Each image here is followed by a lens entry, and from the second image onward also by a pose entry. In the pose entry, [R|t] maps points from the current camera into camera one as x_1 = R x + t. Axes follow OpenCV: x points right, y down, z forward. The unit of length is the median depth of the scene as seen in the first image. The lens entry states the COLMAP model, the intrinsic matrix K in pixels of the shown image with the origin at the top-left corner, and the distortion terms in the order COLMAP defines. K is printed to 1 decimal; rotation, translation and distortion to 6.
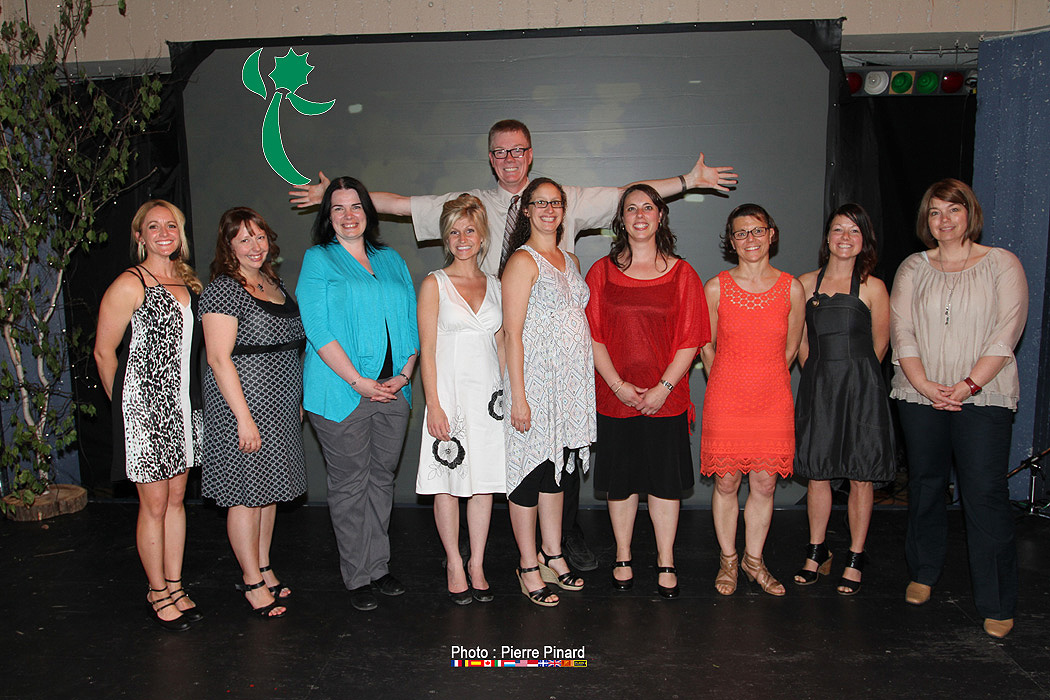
lens RADIAL K [[852.3, 0, 525.0], [0, 852.3, 350.0], [0, 0, 1]] dist [-0.007740, -0.005875]
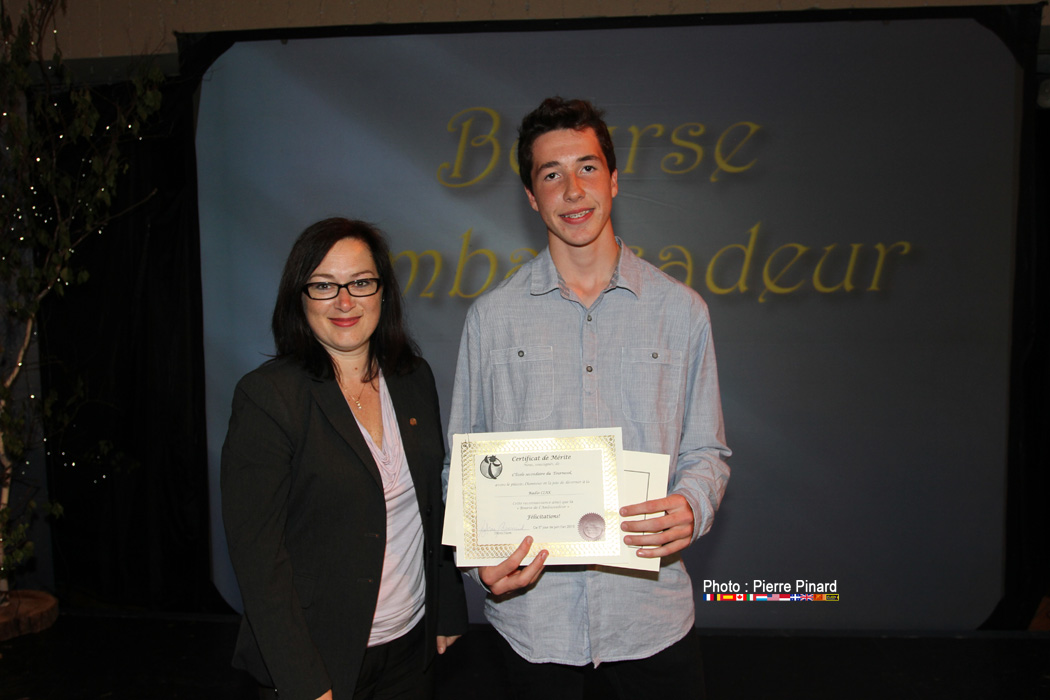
lens RADIAL K [[852.3, 0, 525.0], [0, 852.3, 350.0], [0, 0, 1]] dist [-0.007740, -0.005875]
pose [[0.999911, 0.006832, -0.011480, -0.088398], [-0.007414, 0.998648, -0.051446, -0.030441], [0.011113, 0.051527, 0.998610, 0.239888]]
